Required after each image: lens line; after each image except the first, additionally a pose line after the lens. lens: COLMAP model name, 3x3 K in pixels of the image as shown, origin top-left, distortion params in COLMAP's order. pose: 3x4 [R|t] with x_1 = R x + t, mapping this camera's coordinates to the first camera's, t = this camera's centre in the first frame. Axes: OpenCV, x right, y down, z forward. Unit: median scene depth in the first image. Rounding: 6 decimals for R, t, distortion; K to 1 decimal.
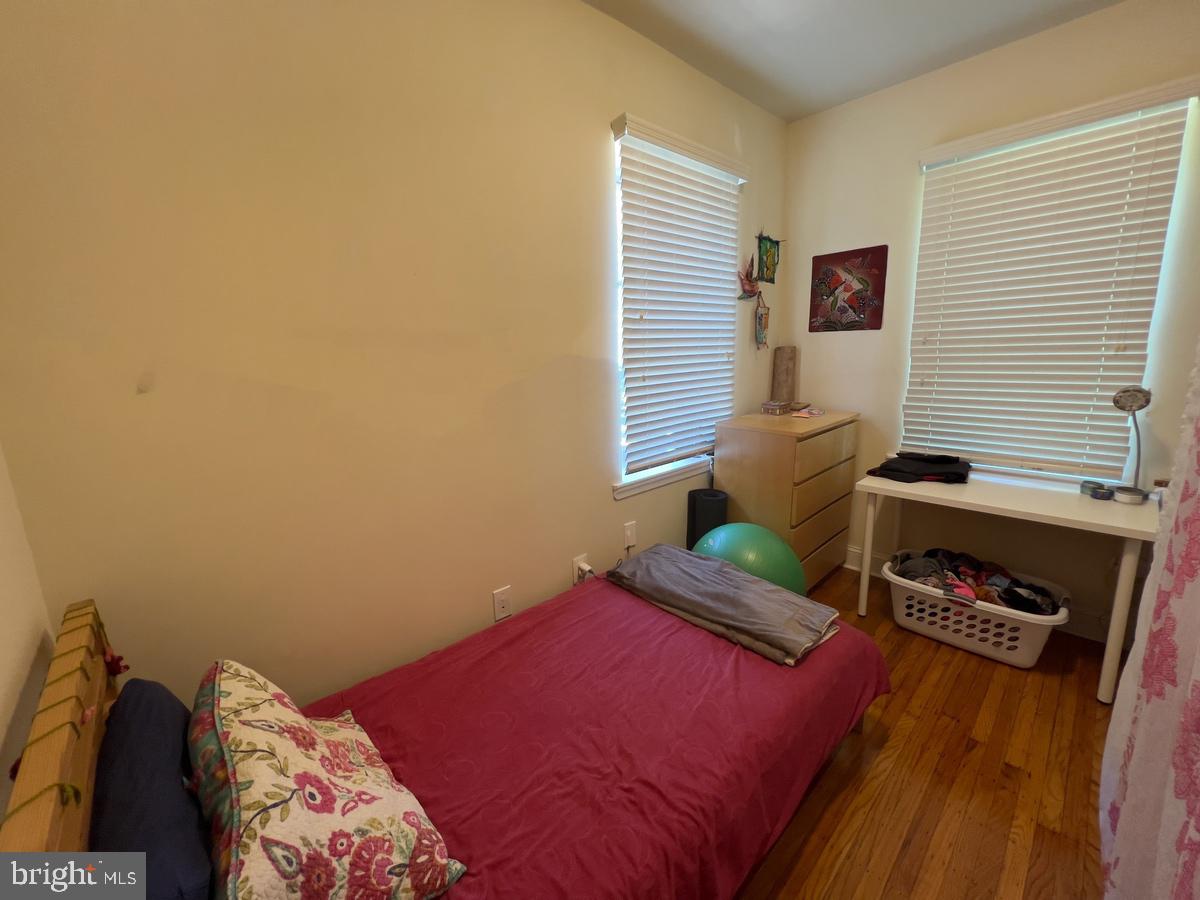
lens RADIAL K [[478.5, 0, 597.5], [0, 478.5, 445.5], [0, 0, 1]] dist [-0.002461, 0.000137]
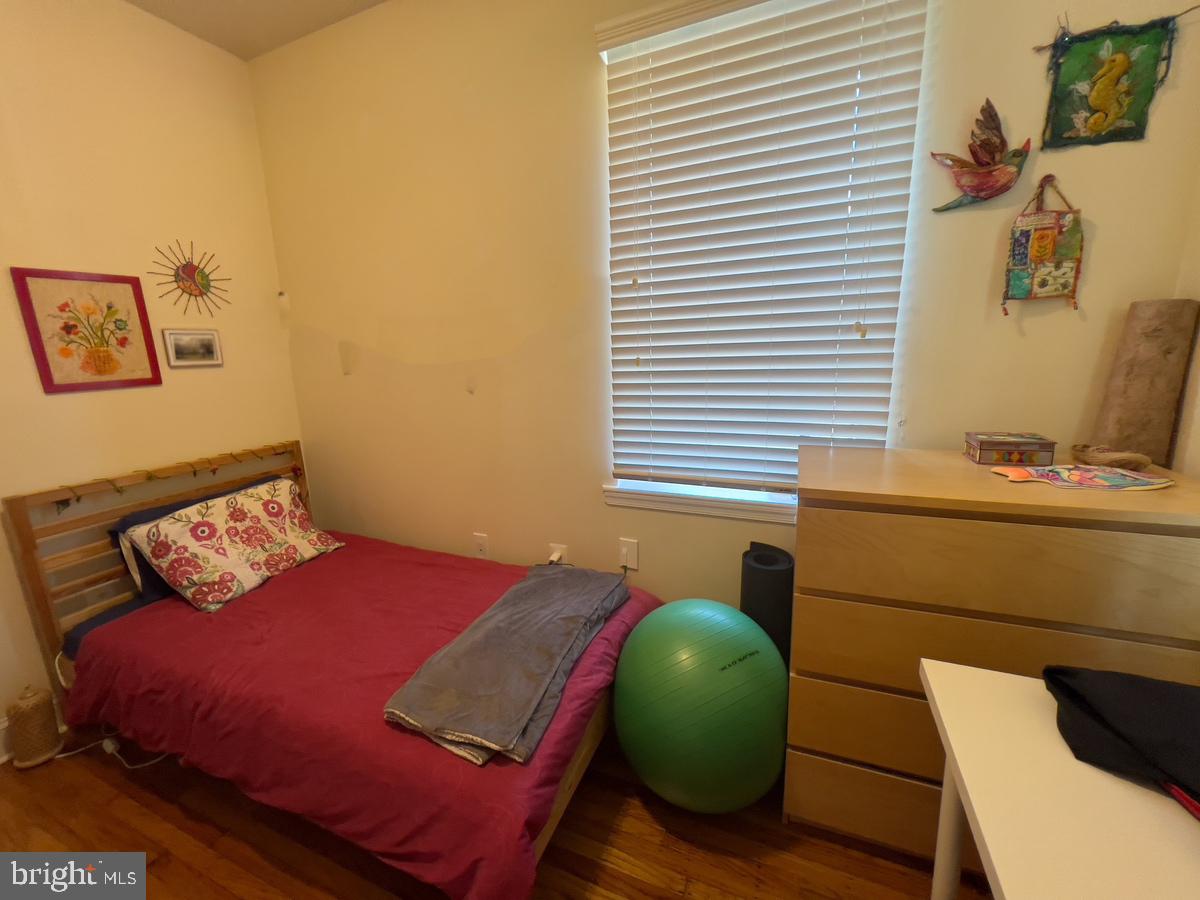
lens RADIAL K [[481.1, 0, 594.5], [0, 481.1, 445.3], [0, 0, 1]] dist [-0.002226, -0.000237]
pose [[0.409494, 0.196770, -0.890840, 0.782341], [-0.160864, 0.976737, 0.141798, -0.107339], [0.898018, 0.085239, 0.431622, 0.611398]]
